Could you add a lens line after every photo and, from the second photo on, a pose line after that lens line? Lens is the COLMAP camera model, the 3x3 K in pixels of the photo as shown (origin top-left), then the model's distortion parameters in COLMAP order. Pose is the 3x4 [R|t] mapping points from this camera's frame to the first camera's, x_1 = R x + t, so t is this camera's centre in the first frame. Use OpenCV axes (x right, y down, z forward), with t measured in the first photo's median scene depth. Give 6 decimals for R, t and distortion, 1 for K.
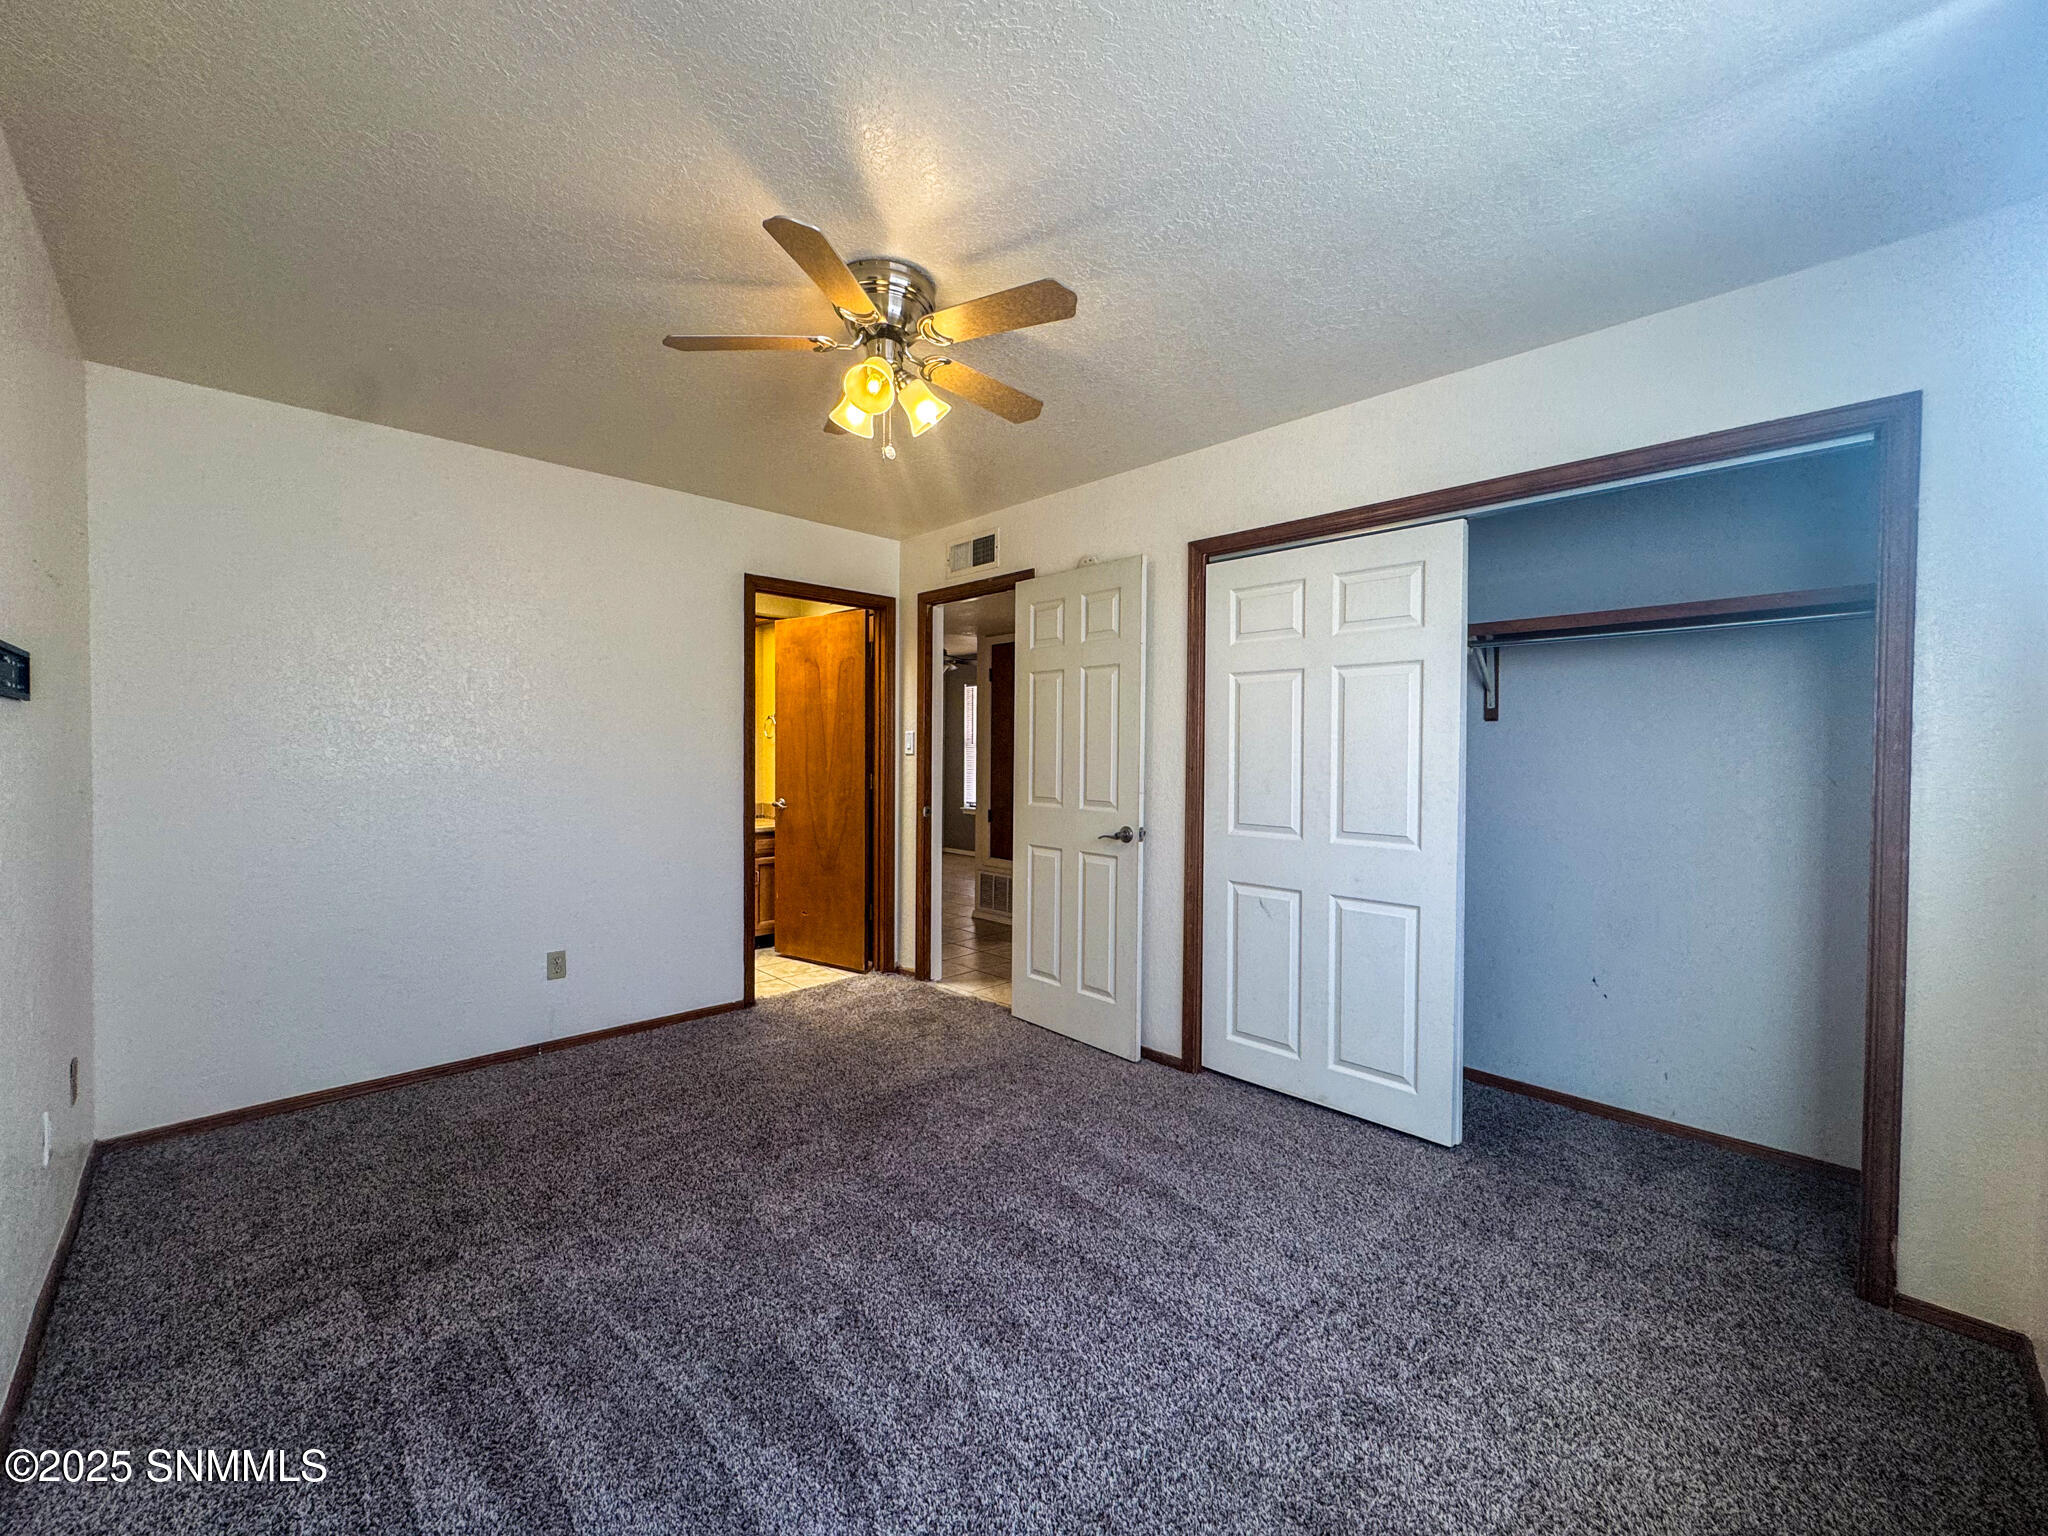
lens RADIAL K [[821.0, 0, 1023.7], [0, 821.0, 766.3], [0, 0, 1]] dist [-0.003797, 0.000340]
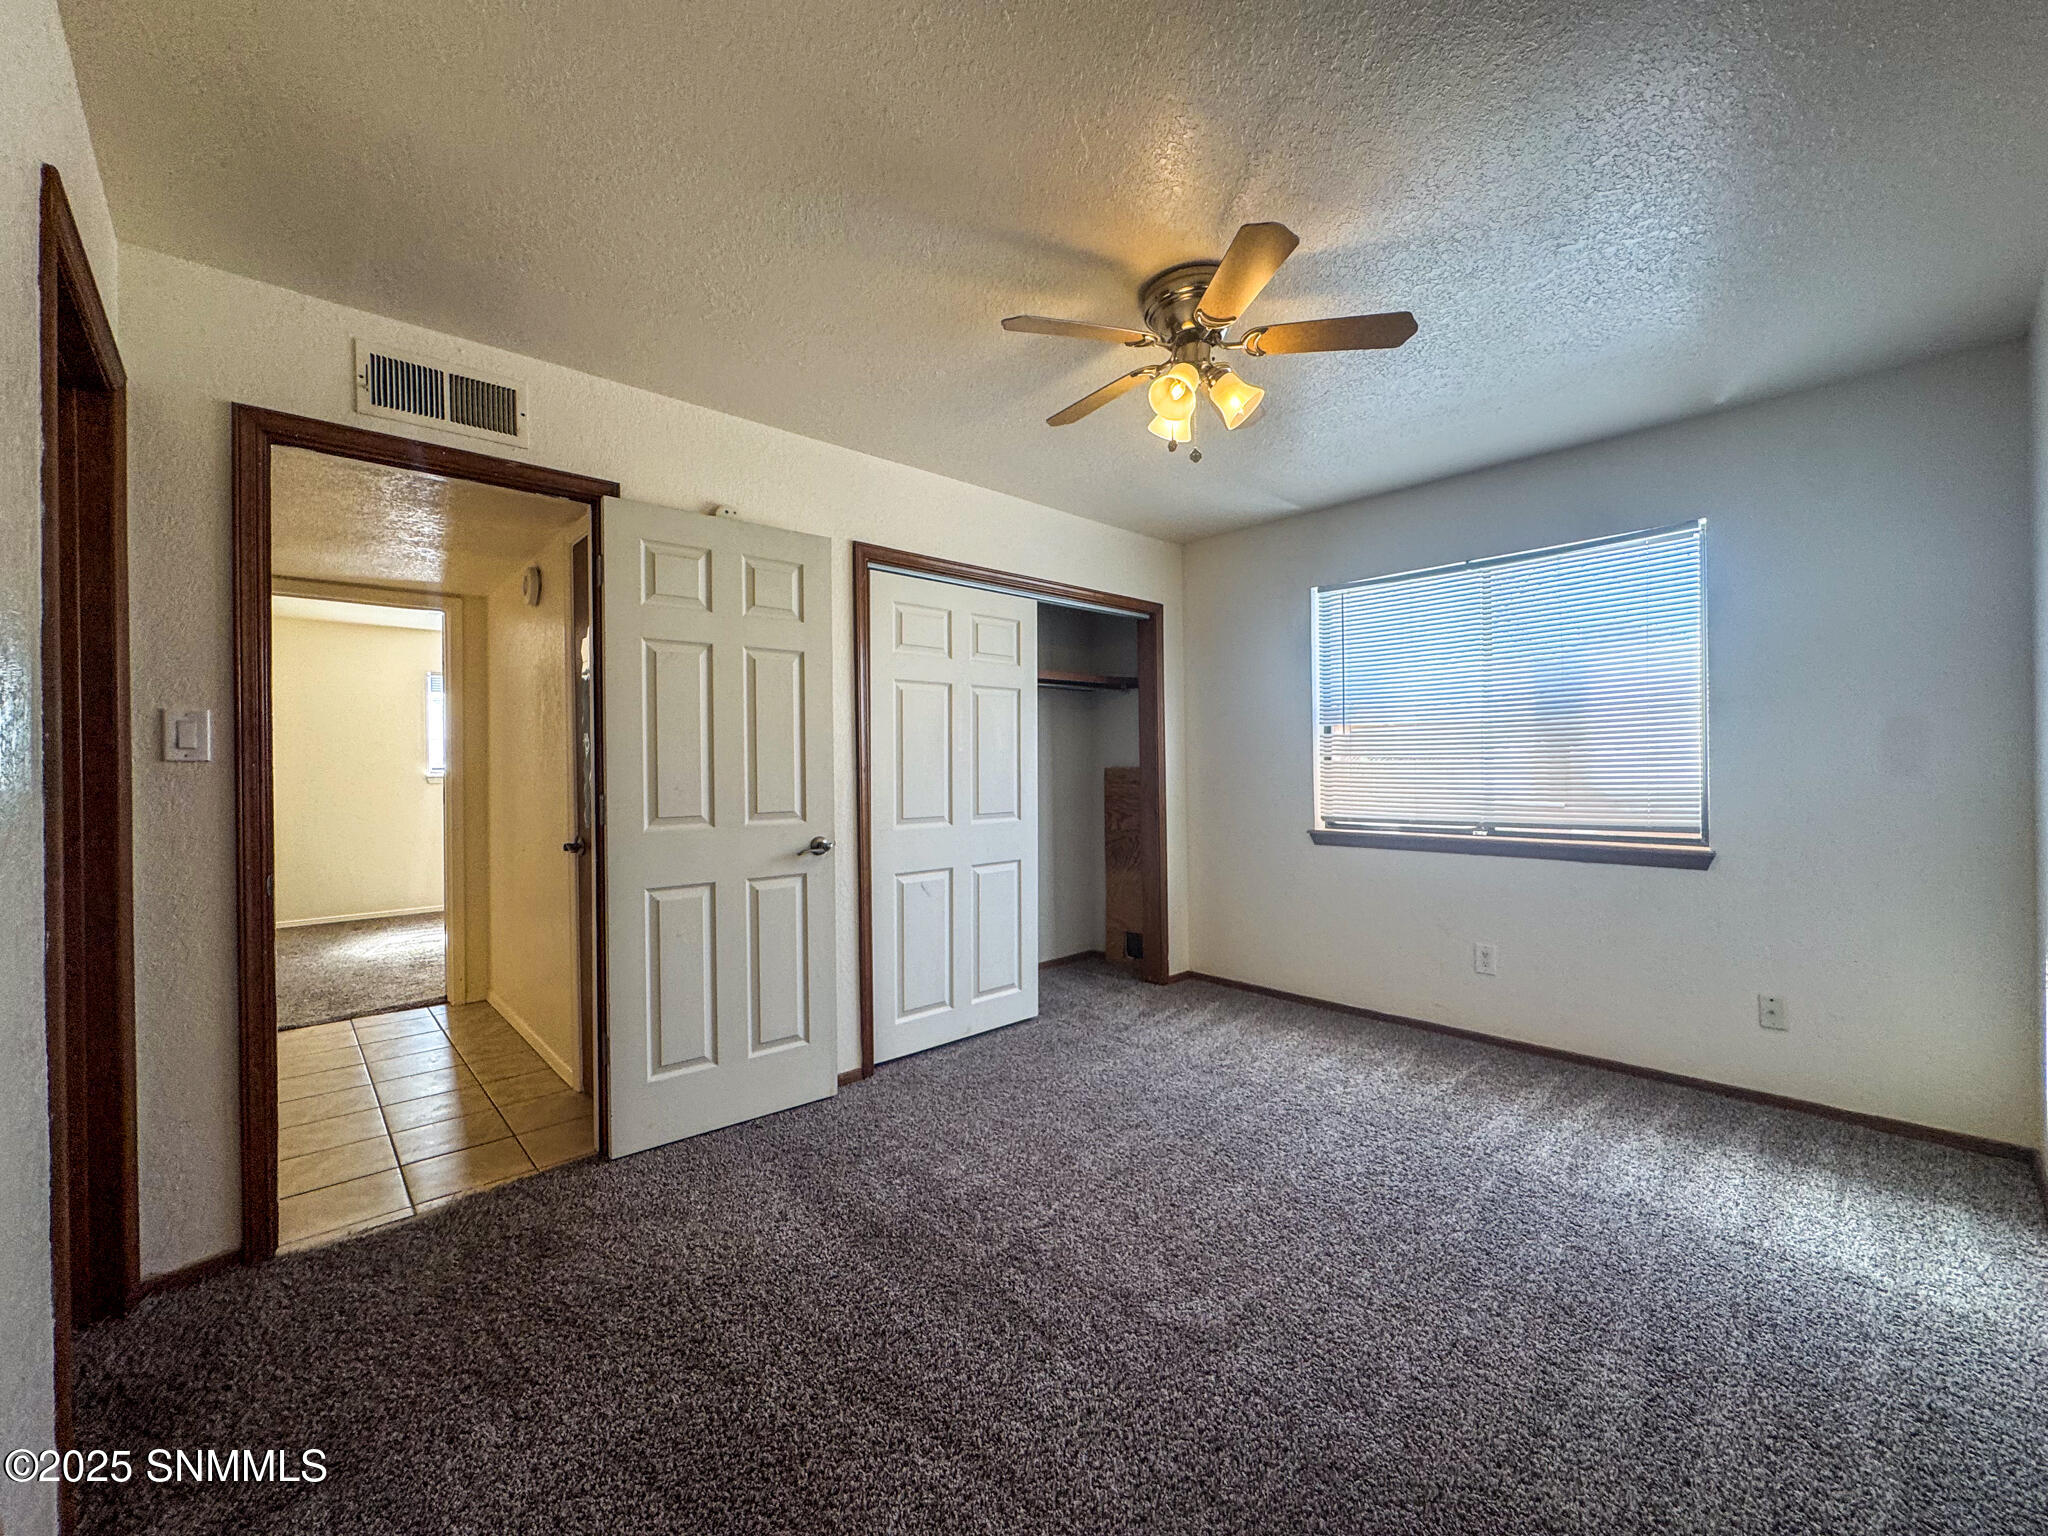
lens RADIAL K [[821.0, 0, 1027.0], [0, 821.0, 762.5], [0, 0, 1]] dist [-0.003797, 0.000340]
pose [[0.024254, -0.010920, 0.999646, -0.788732], [0.024650, 0.999643, 0.010322, -0.011604], [-0.999402, 0.024391, 0.024515, 0.783411]]
